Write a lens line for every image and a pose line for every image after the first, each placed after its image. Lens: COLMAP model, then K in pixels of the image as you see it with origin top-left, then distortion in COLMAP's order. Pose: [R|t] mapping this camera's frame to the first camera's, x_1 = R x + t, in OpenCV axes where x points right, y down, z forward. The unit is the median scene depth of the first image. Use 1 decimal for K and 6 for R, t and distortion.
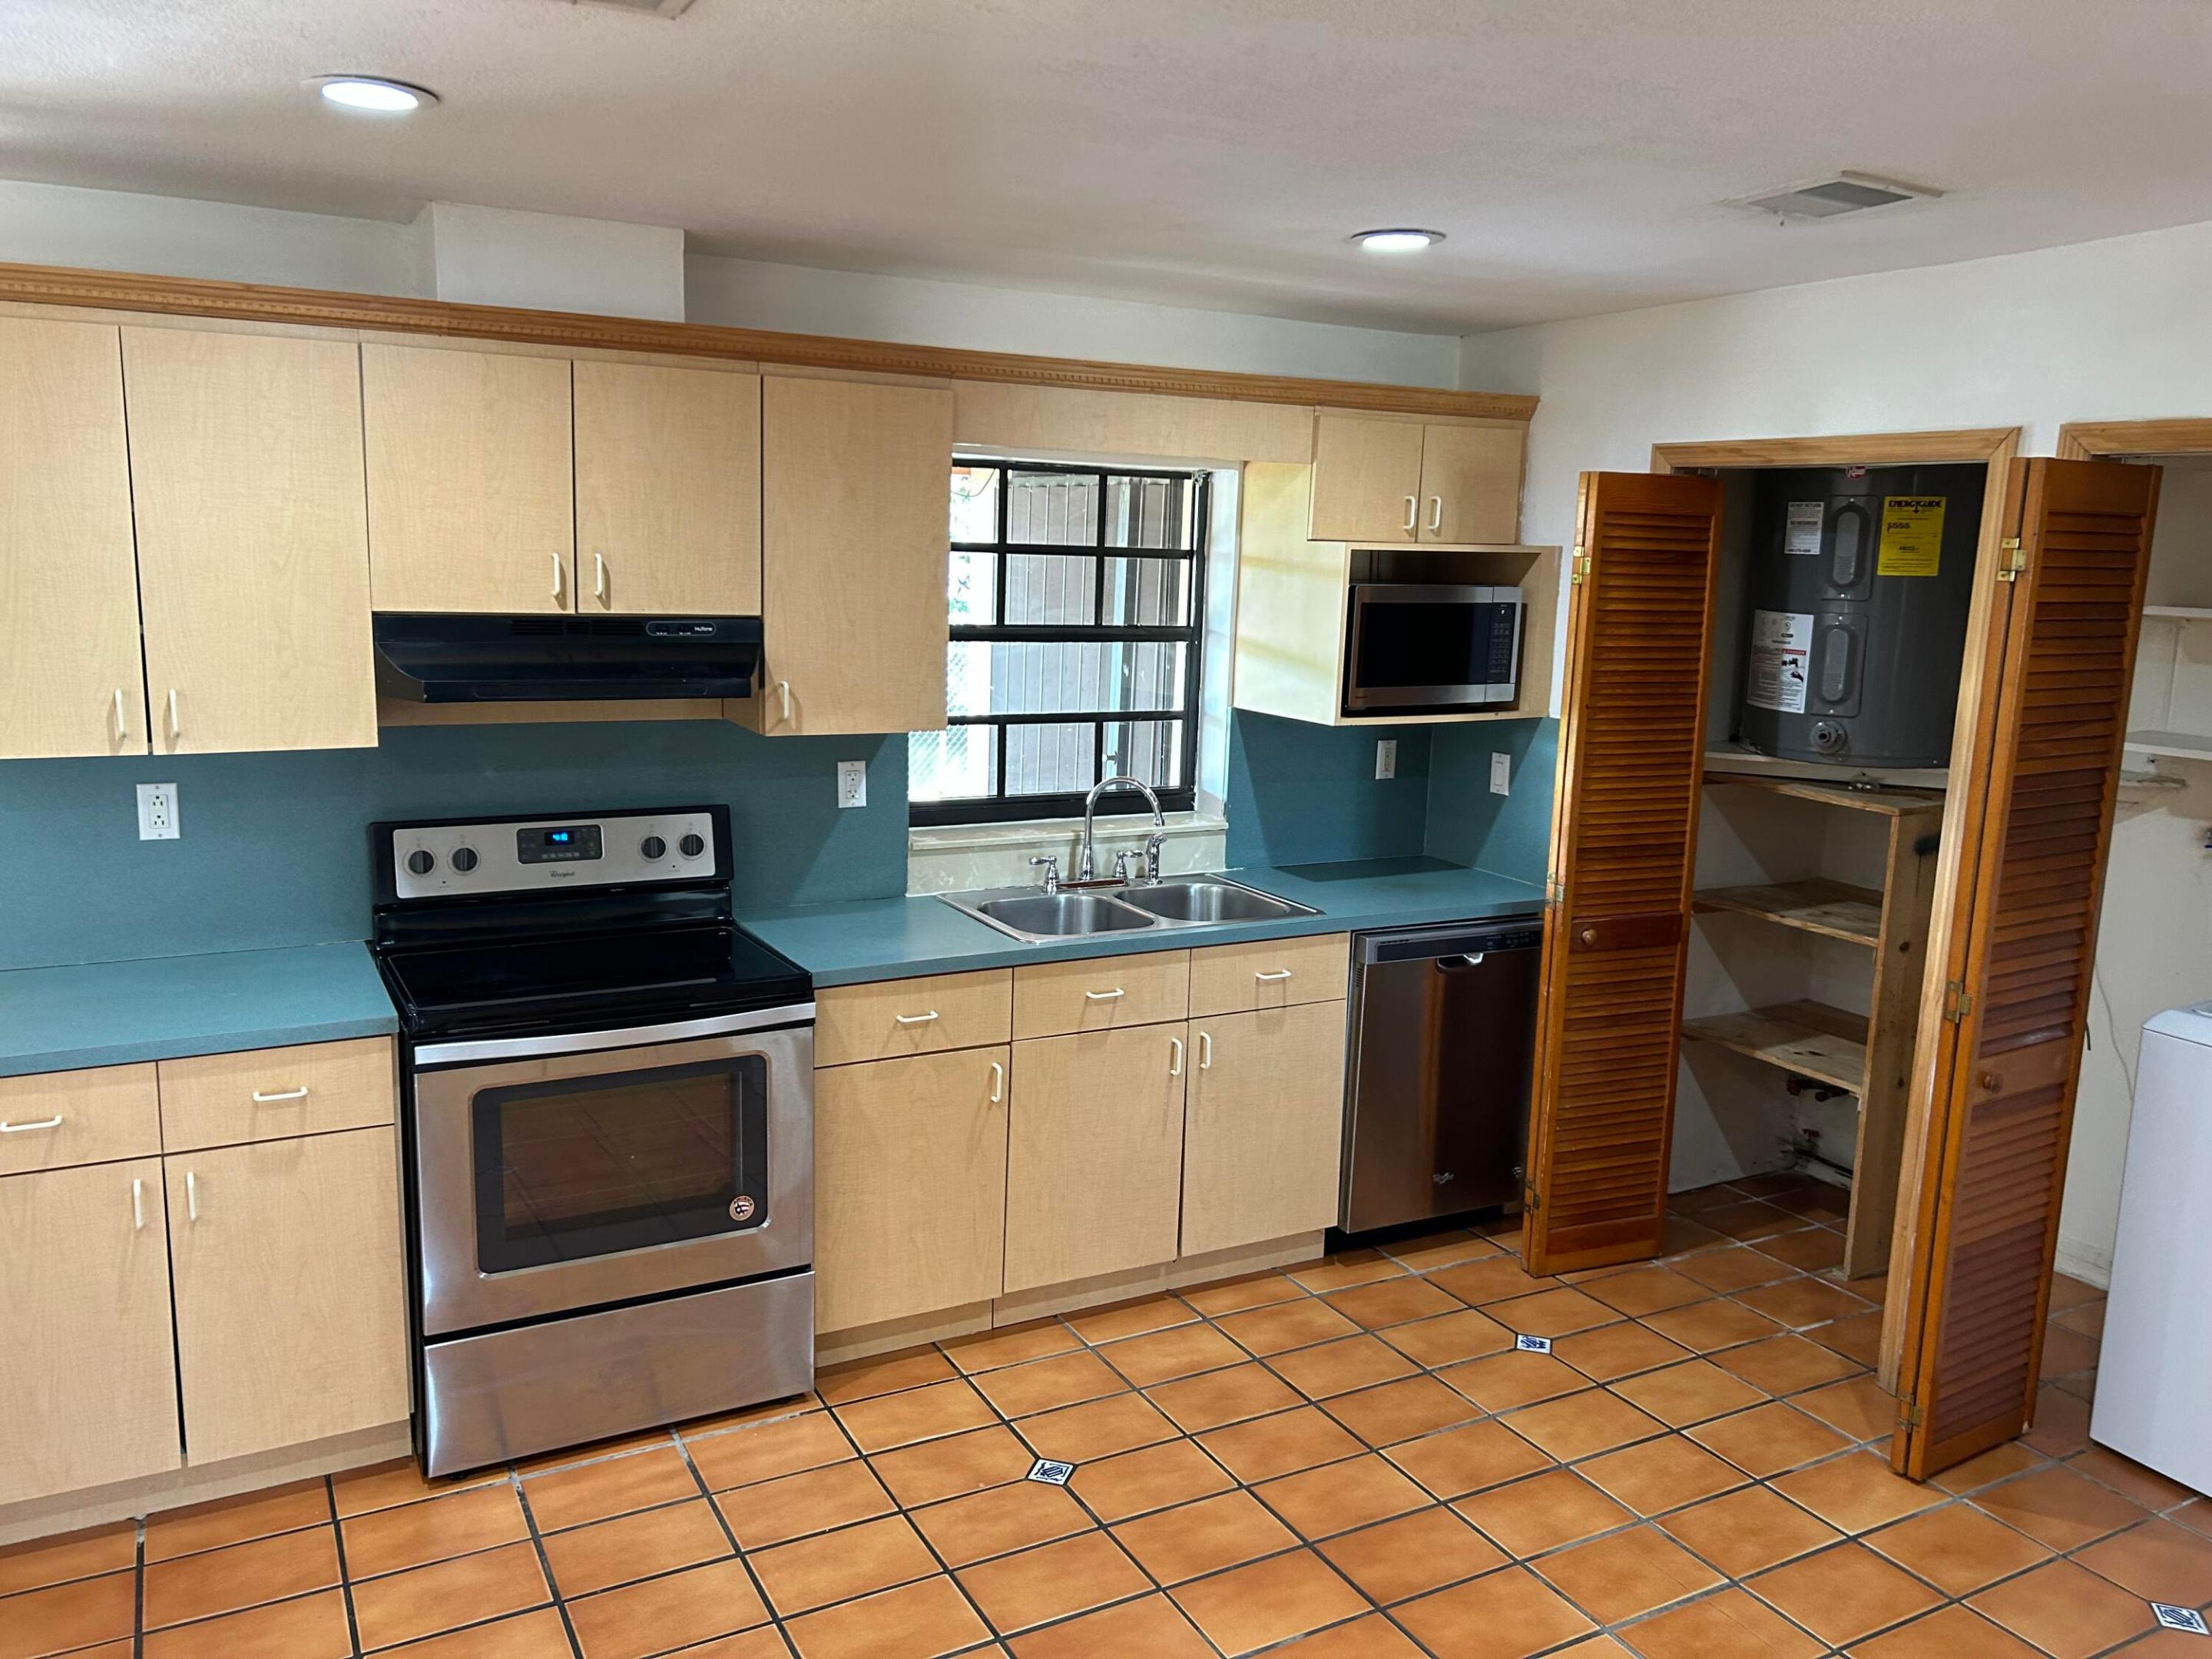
lens RADIAL K [[1625.4, 0, 1106.4], [0, 1625.4, 823.8], [0, 0, 1]] dist [0.025060, -0.037466]
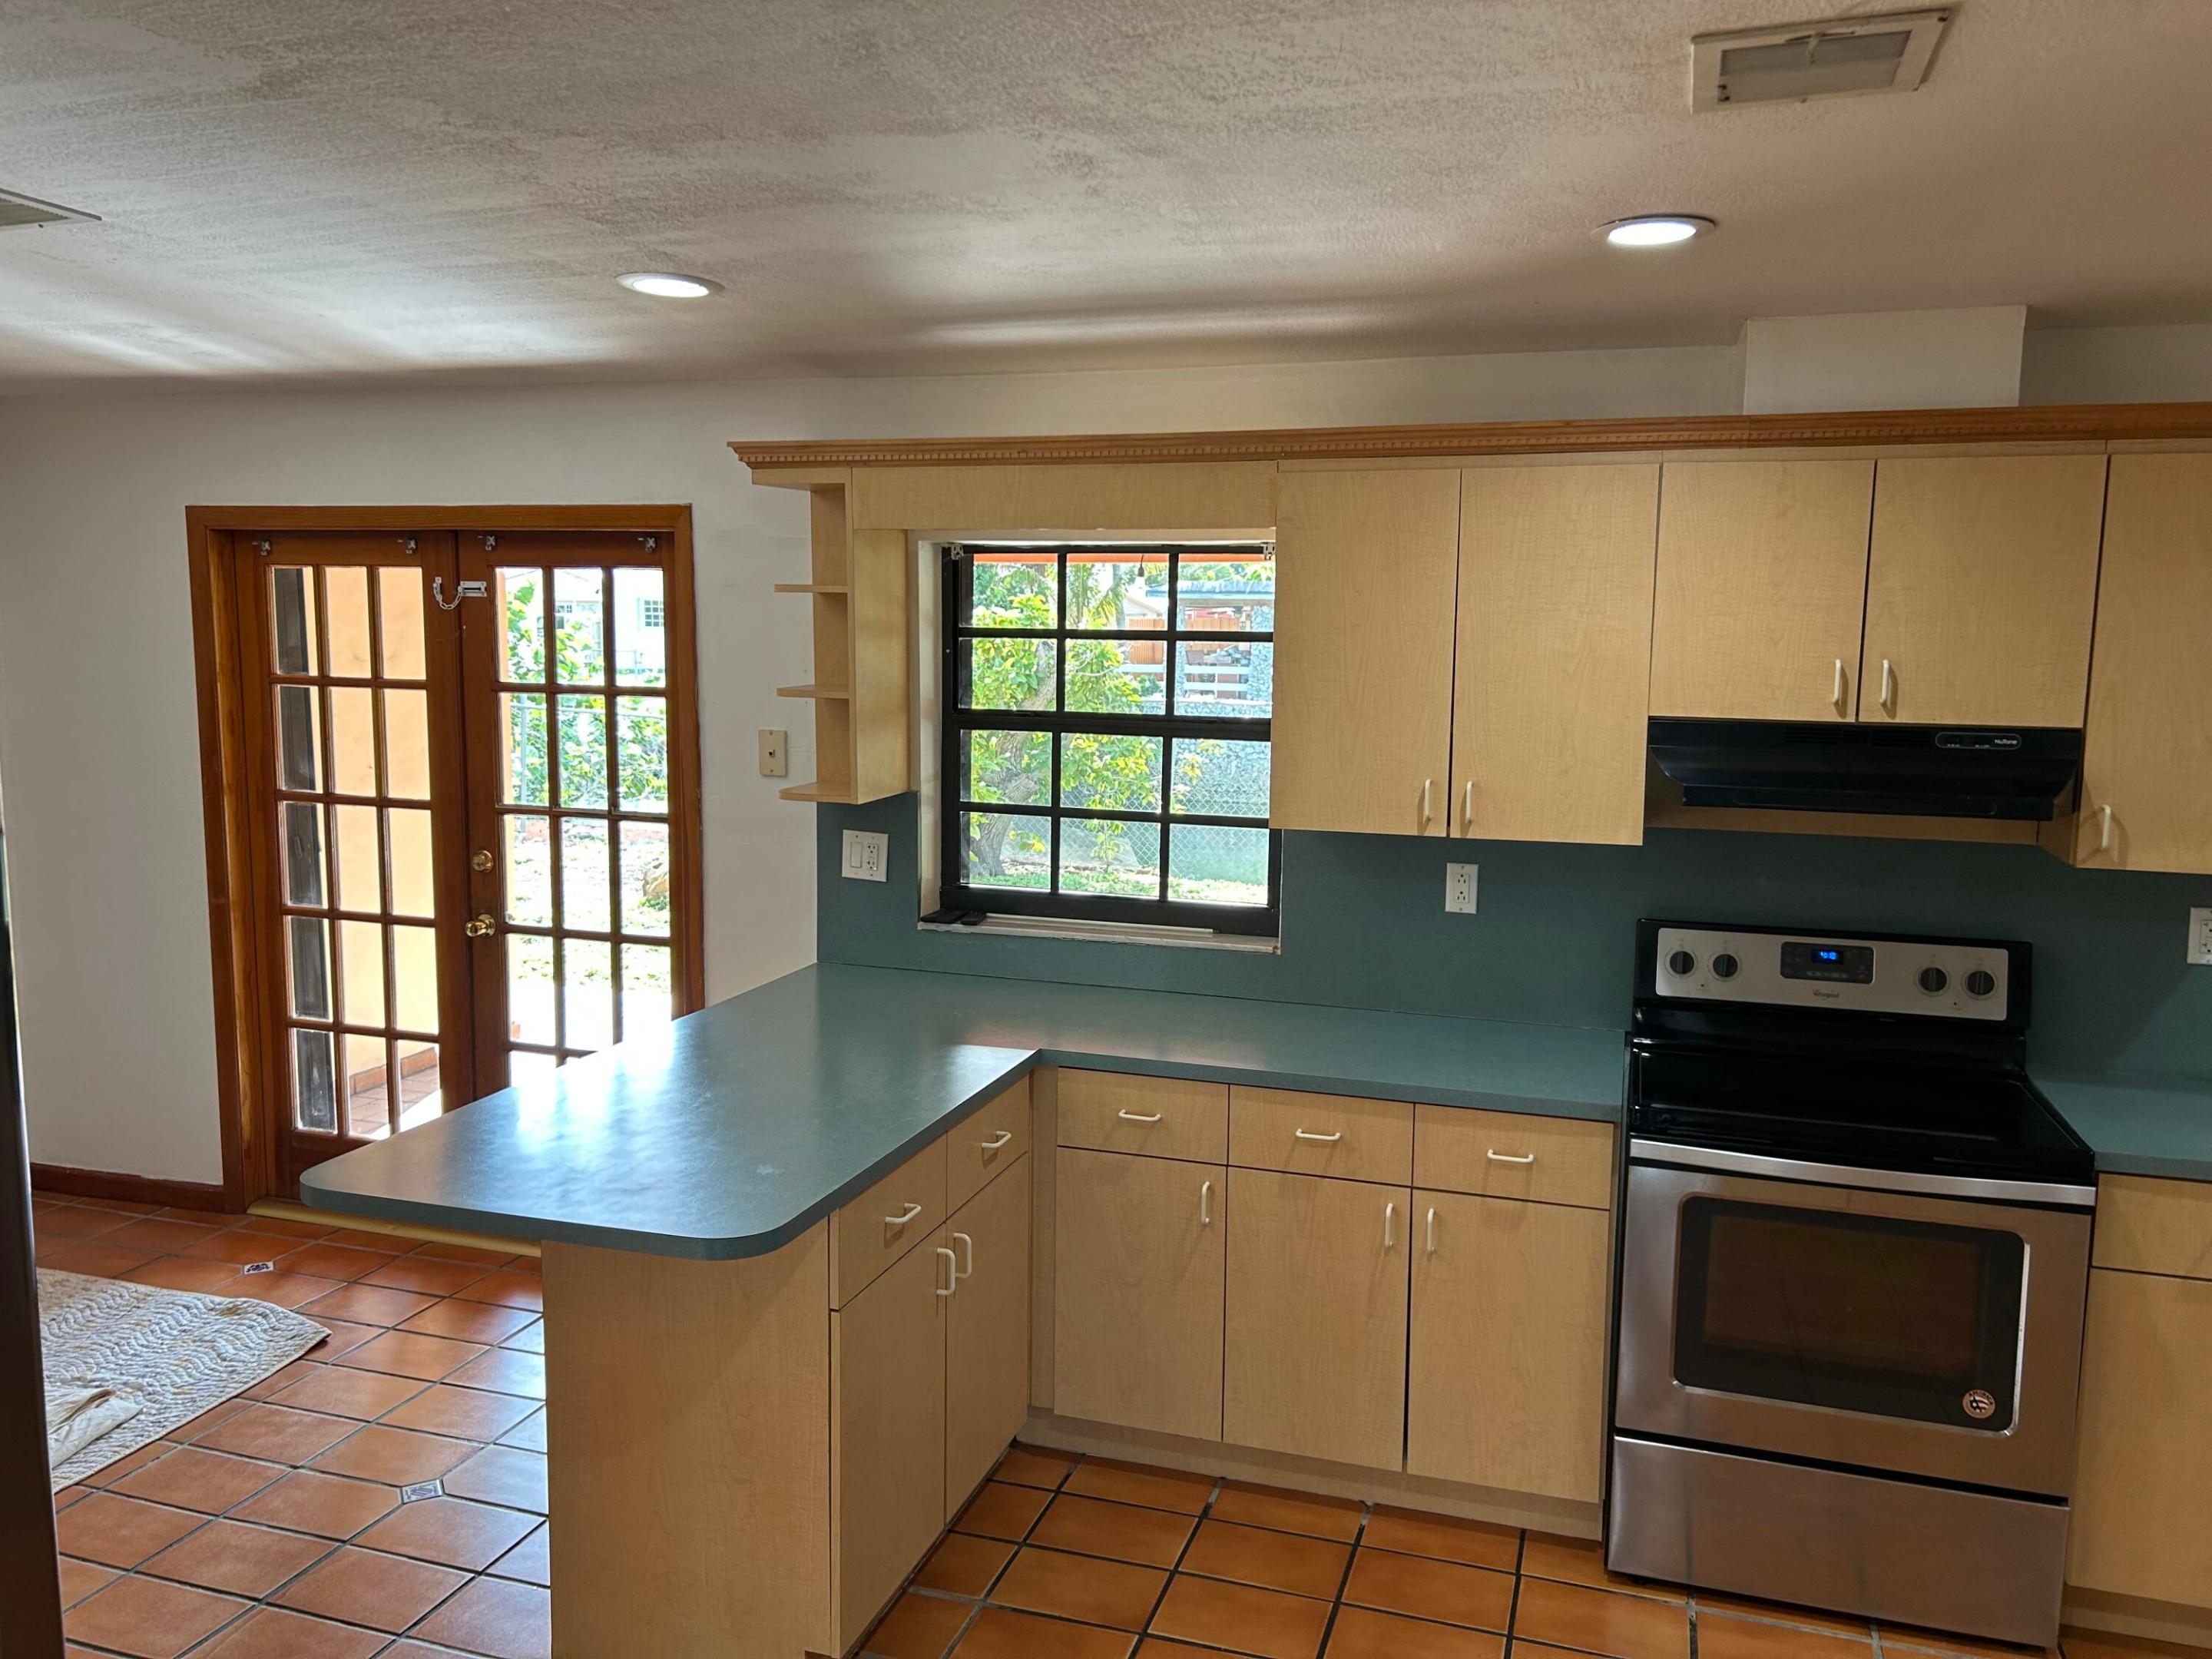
lens RADIAL K [[1625.4, 0, 1113.2], [0, 1625.4, 820.4], [0, 0, 1]] dist [0.025060, -0.037466]
pose [[0.685332, 0.063730, -0.725437, 0.072966], [-0.112924, 0.993414, -0.019409, -0.004659], [0.719423, 0.095221, 0.688015, 0.039272]]
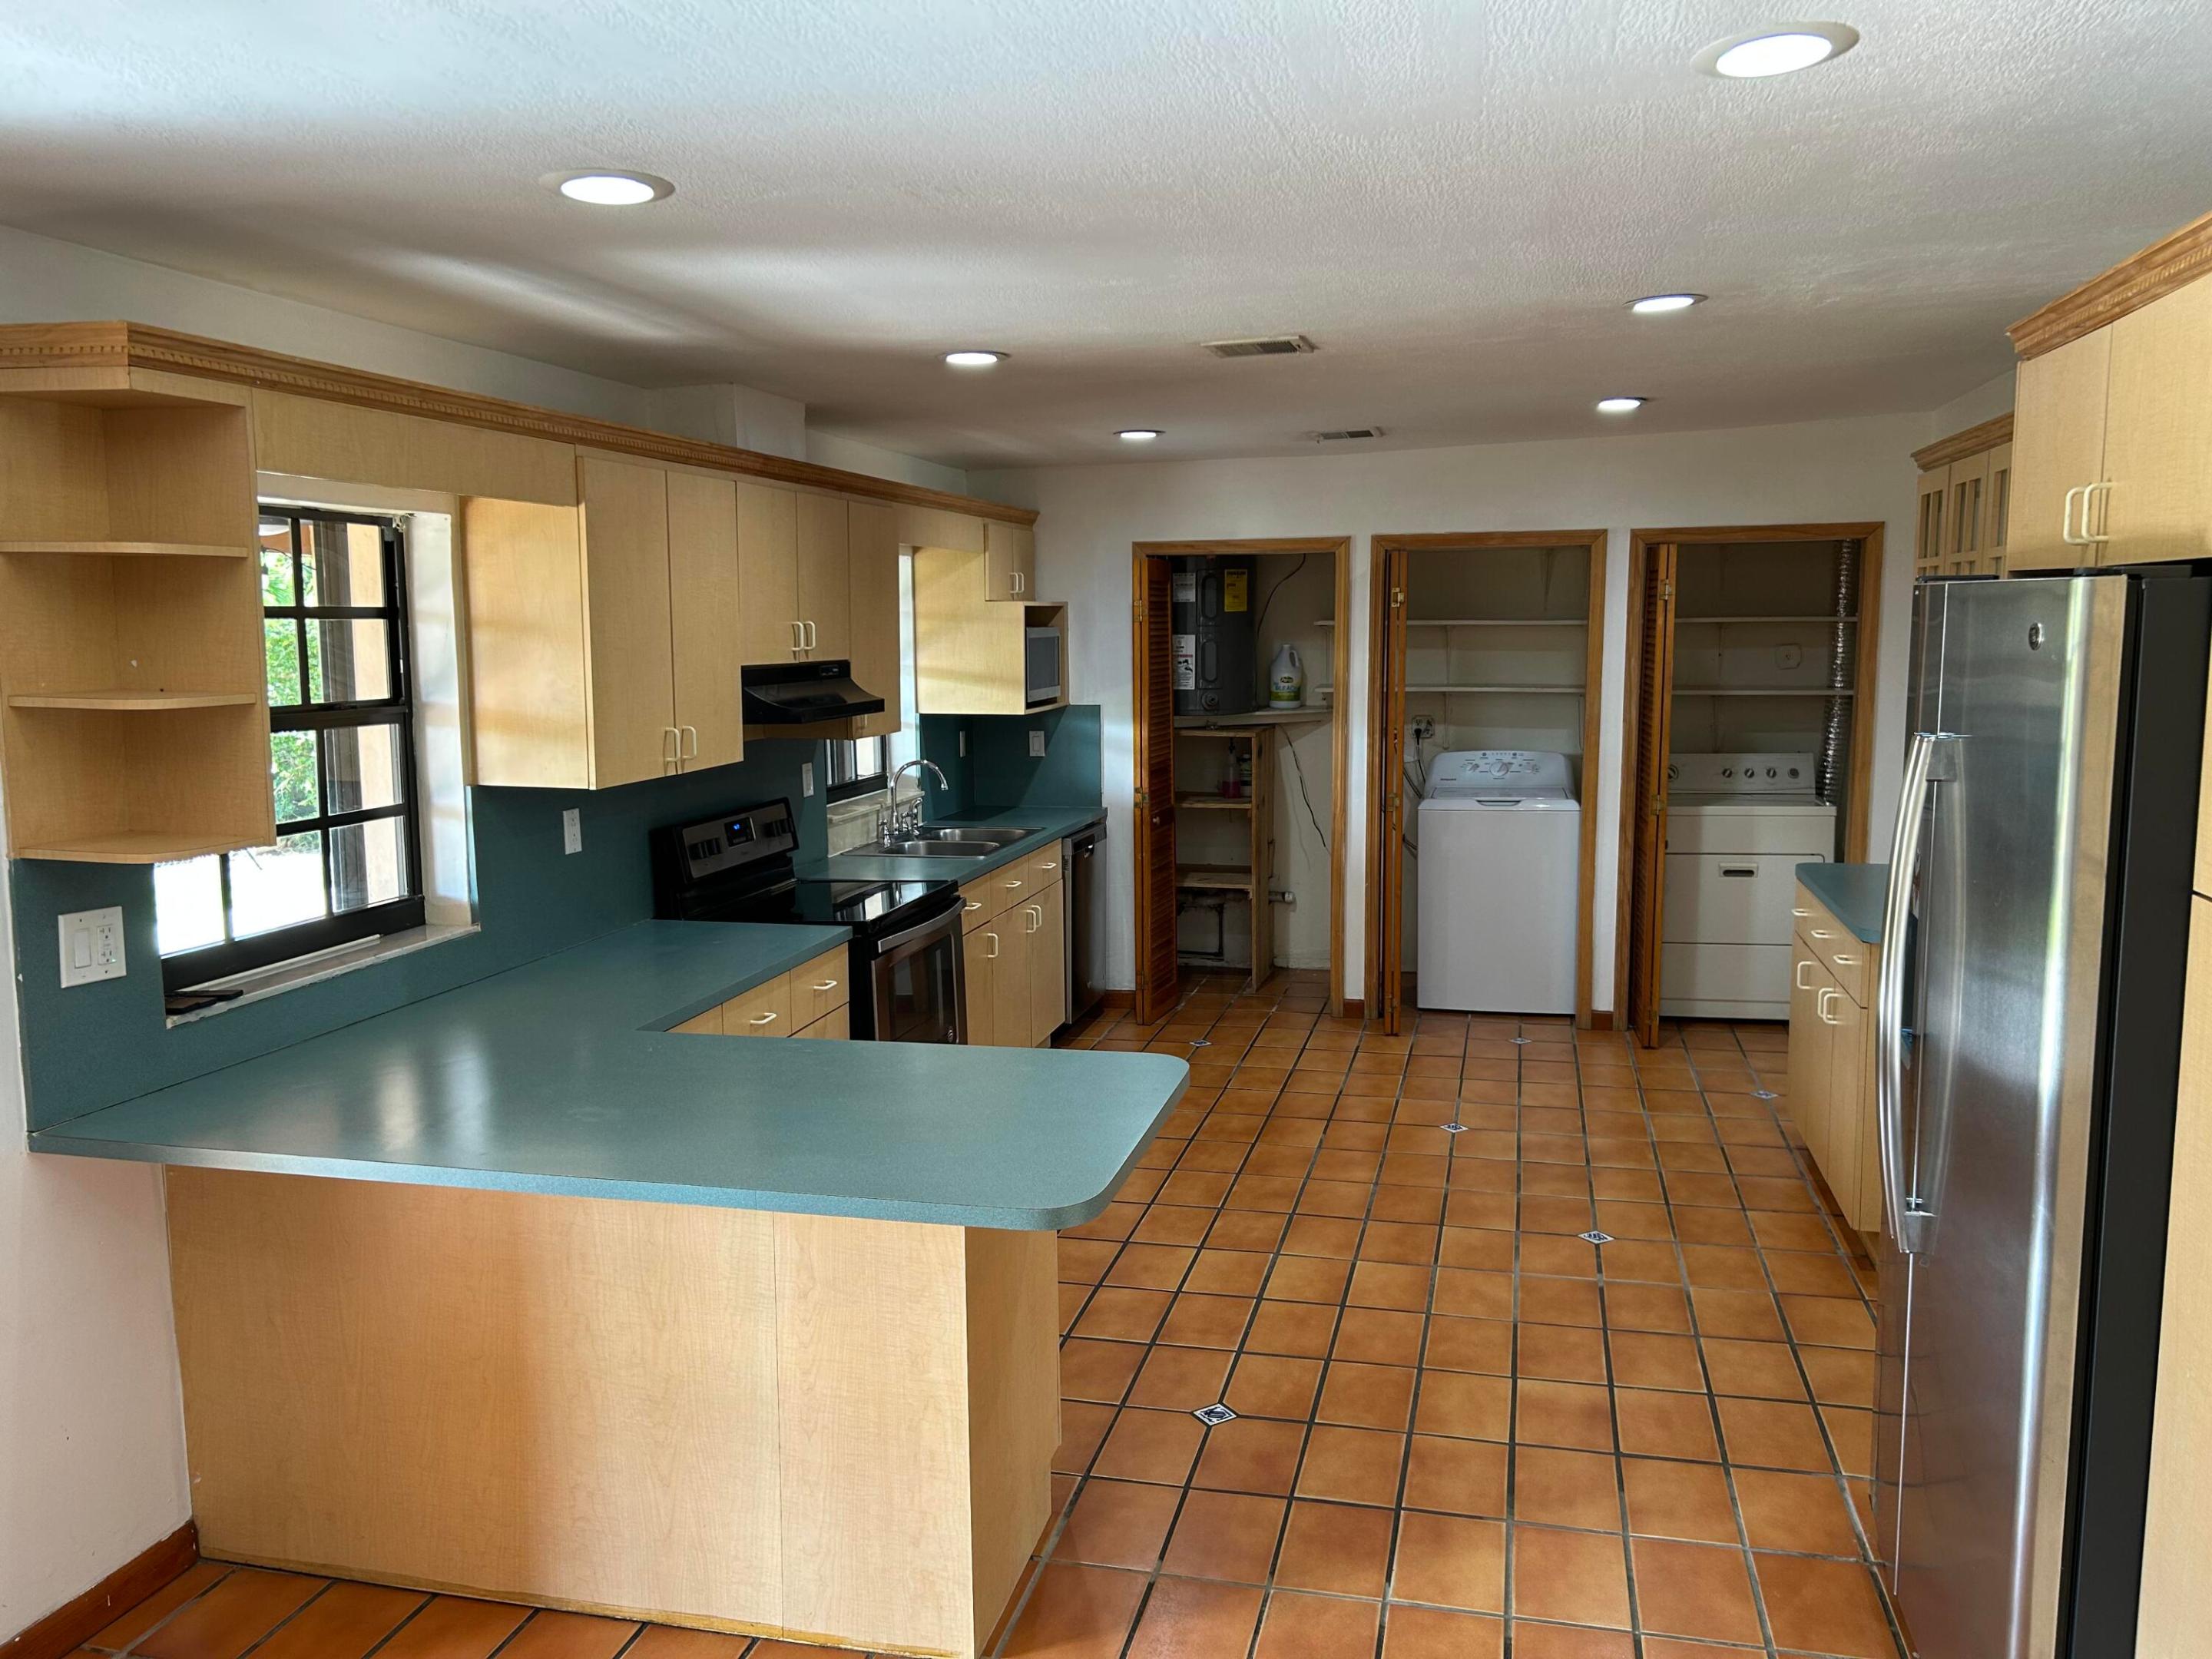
lens RADIAL K [[1625.4, 0, 1124.6], [0, 1625.4, 842.2], [0, 0, 1]] dist [0.025060, -0.037466]
pose [[0.674532, -0.132625, 0.726235, -1.223463], [0.143229, 0.988549, 0.047497, 0.002766], [-0.724218, 0.071980, 0.685804, -0.207294]]
